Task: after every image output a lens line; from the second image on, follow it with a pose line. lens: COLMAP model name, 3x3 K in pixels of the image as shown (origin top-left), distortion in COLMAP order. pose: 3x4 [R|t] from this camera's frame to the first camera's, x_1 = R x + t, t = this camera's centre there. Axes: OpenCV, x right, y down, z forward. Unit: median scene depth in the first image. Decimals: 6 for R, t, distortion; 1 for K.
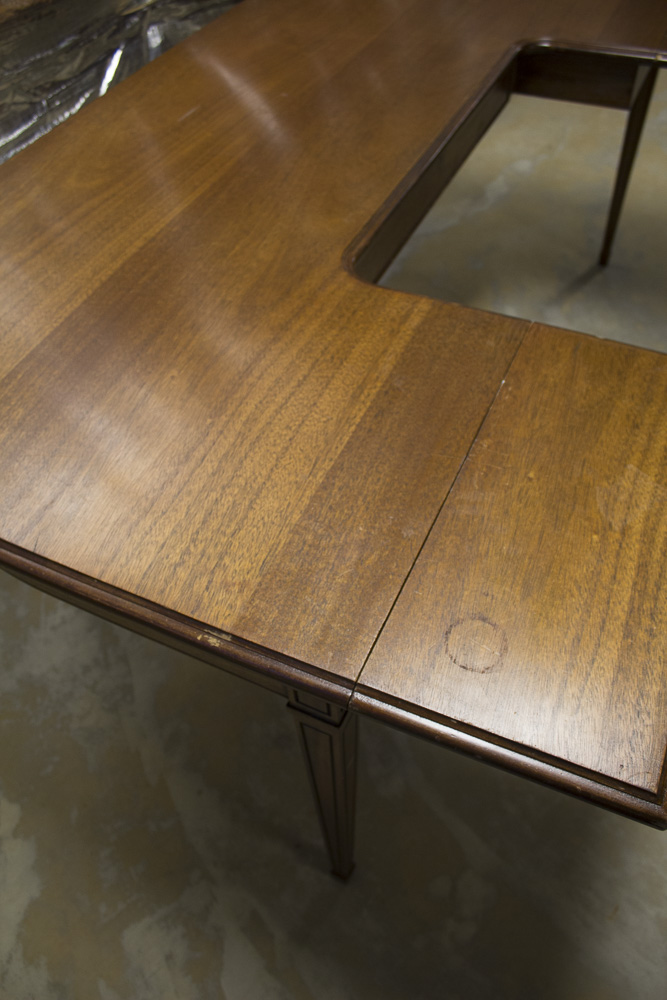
lens RADIAL K [[801.7, 0, 333.5], [0, 801.7, 500.0], [0, 0, 1]] dist [-0.160754, 0.132110]
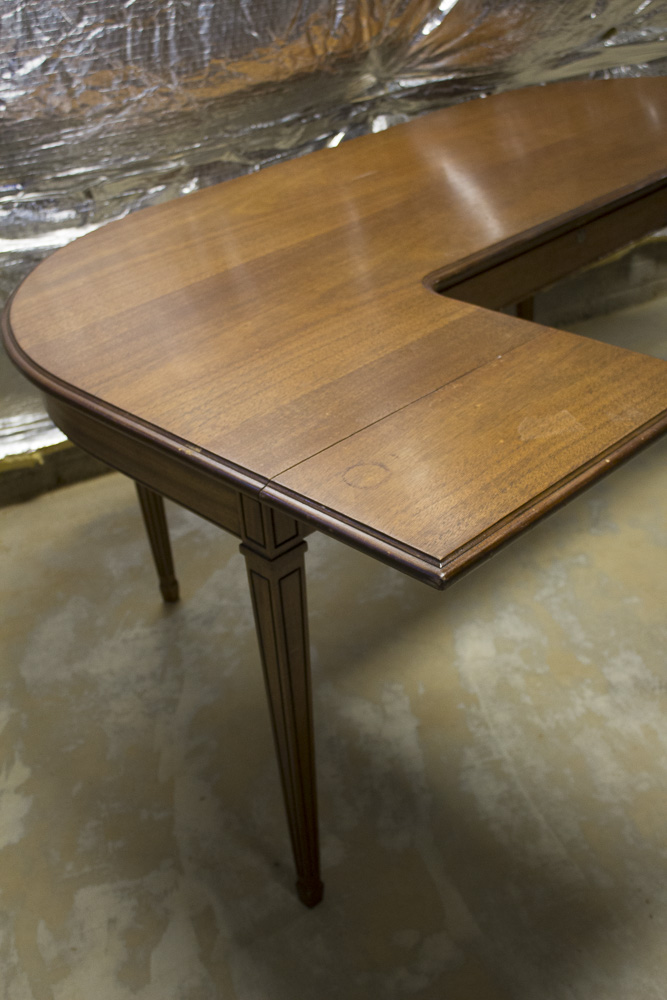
lens RADIAL K [[1151.8, 0, 333.5], [0, 1151.8, 500.0], [0, 0, 1]] dist [-0.080791, 0.072973]
pose [[0.937536, 0.167536, -0.304891, 0.330557], [-0.246975, 0.937761, -0.244149, 0.322095], [0.245011, 0.304198, 0.920561, -0.341171]]
